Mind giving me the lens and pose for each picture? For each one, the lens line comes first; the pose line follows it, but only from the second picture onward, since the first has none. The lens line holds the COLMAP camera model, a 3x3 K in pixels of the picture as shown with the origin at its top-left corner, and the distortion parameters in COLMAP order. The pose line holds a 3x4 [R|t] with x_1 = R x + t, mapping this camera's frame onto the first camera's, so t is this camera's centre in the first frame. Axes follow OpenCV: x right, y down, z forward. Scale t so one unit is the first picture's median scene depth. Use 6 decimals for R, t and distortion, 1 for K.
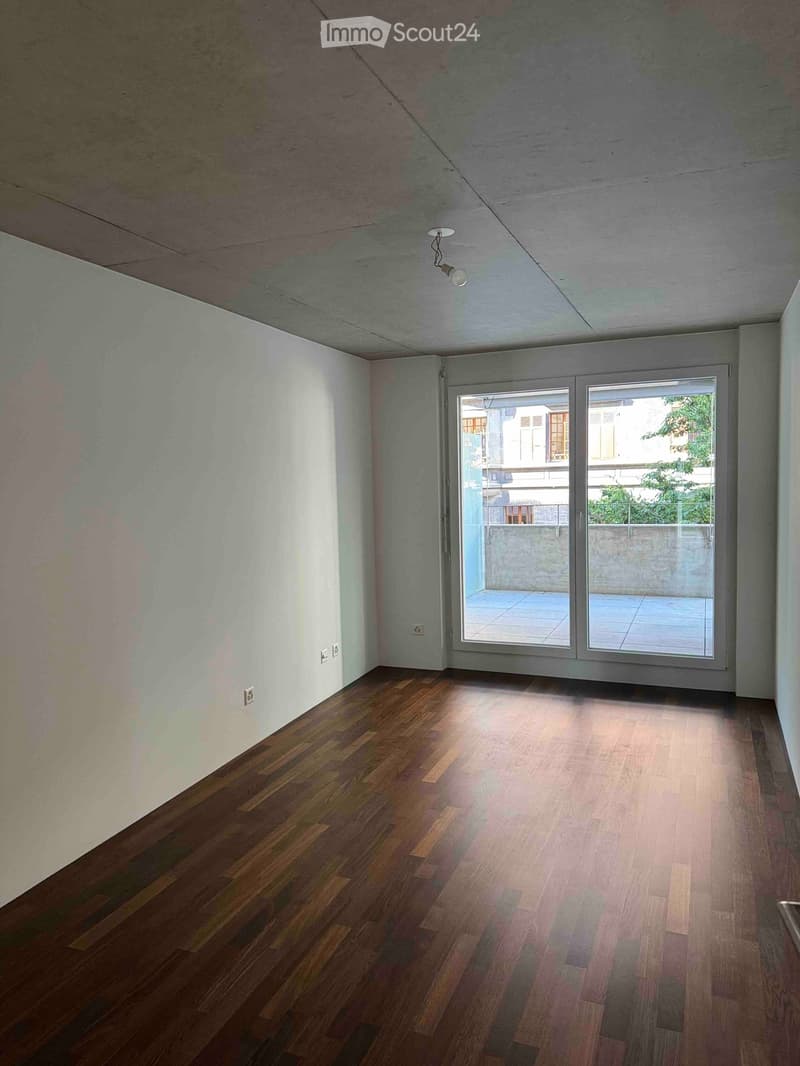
lens RADIAL K [[761.6, 0, 391.9], [0, 761.6, 533.2], [0, 0, 1]] dist [0.046476, -0.004101]
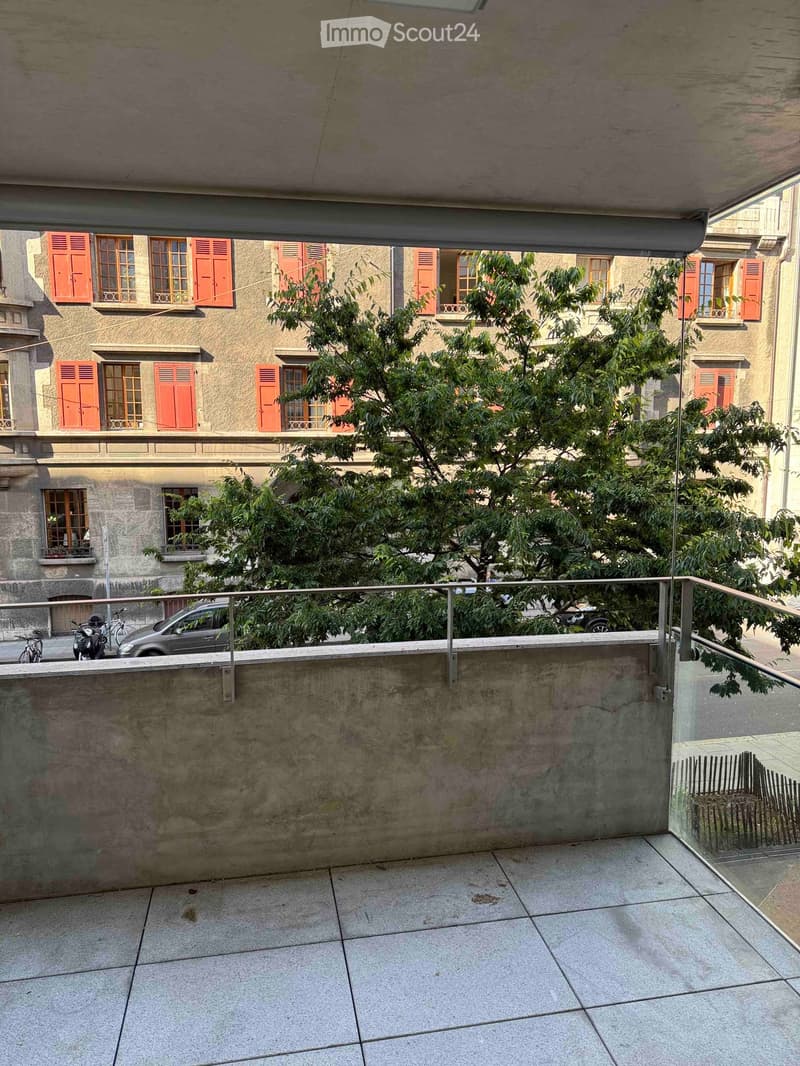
lens RADIAL K [[761.6, 0, 391.2], [0, 761.6, 541.1], [0, 0, 1]] dist [0.046476, -0.004101]
pose [[0.842786, -0.048454, 0.536063, 0.109865], [0.020578, 0.998112, 0.057865, -0.071331], [-0.537855, -0.037737, 0.842193, 0.695944]]
